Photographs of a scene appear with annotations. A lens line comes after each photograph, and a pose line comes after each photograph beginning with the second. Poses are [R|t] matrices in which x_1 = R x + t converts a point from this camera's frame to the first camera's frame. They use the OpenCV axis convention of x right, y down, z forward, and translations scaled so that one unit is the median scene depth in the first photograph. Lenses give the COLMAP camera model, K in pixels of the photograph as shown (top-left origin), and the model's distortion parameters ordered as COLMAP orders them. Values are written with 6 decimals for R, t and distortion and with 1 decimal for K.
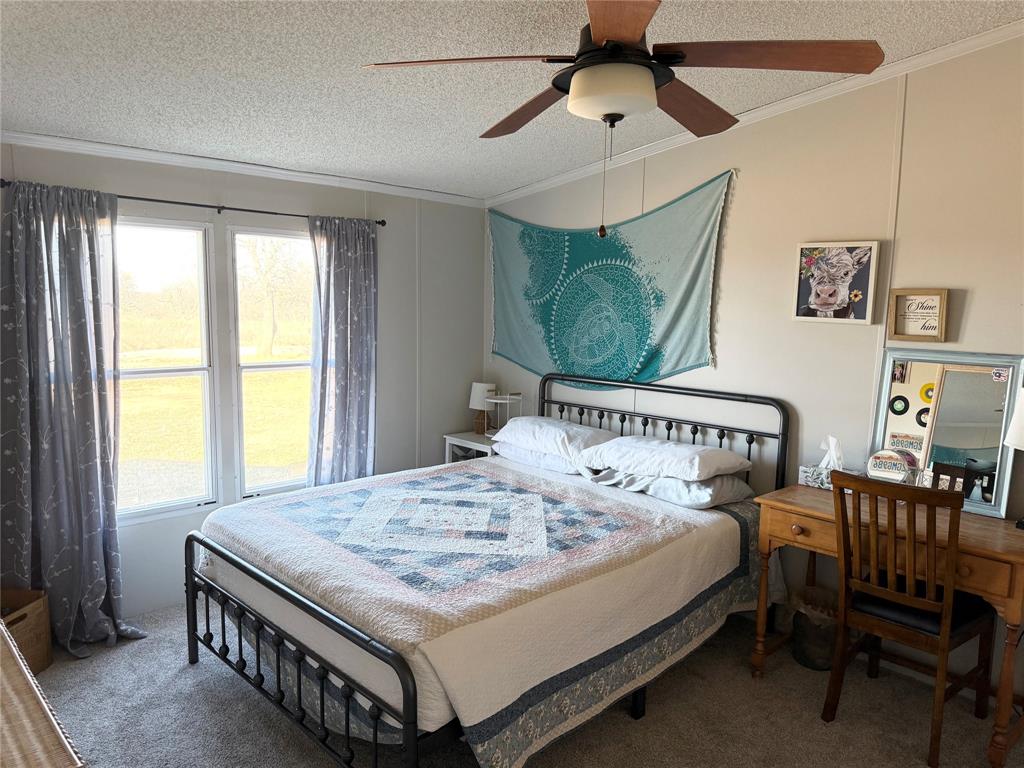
lens RADIAL K [[724.7, 0, 512.0], [0, 724.7, 384.0], [0, 0, 1]] dist [0.094879, -0.152761]
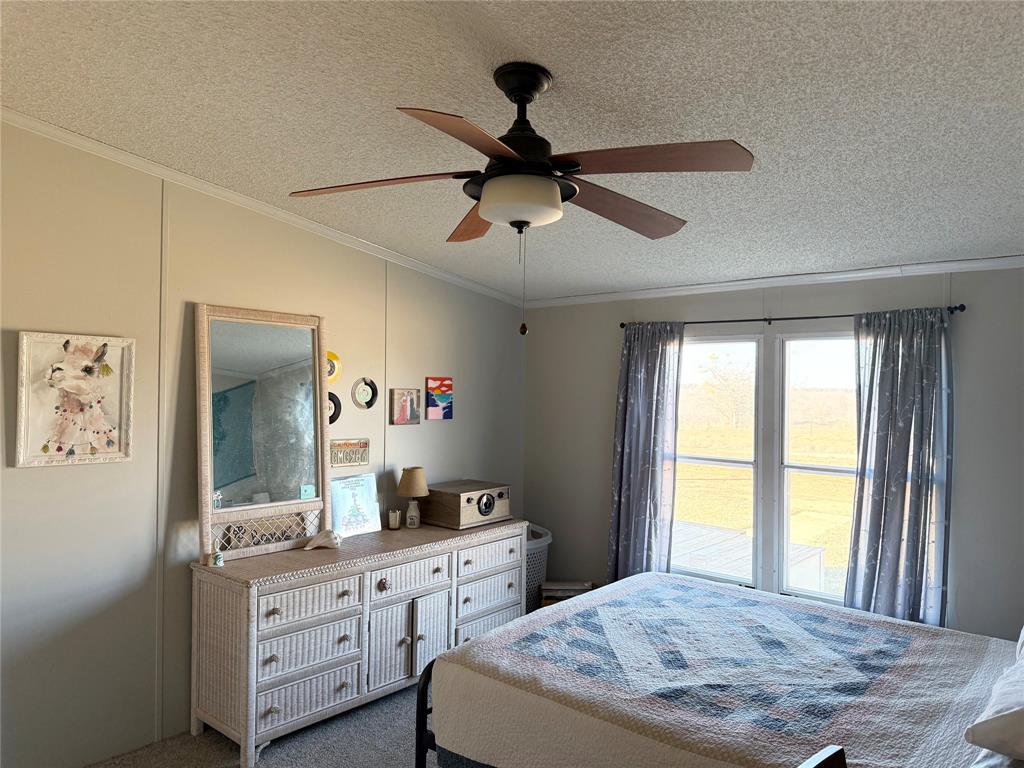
lens RADIAL K [[706.8, 0, 472.6], [0, 706.8, 382.0], [0, 0, 1]] dist [-0.000111, -0.031693]
pose [[0.070344, -0.019979, -0.997323, 0.671288], [-0.125309, 0.991702, -0.028705, -0.063204], [0.989621, 0.126992, 0.067257, 0.525078]]
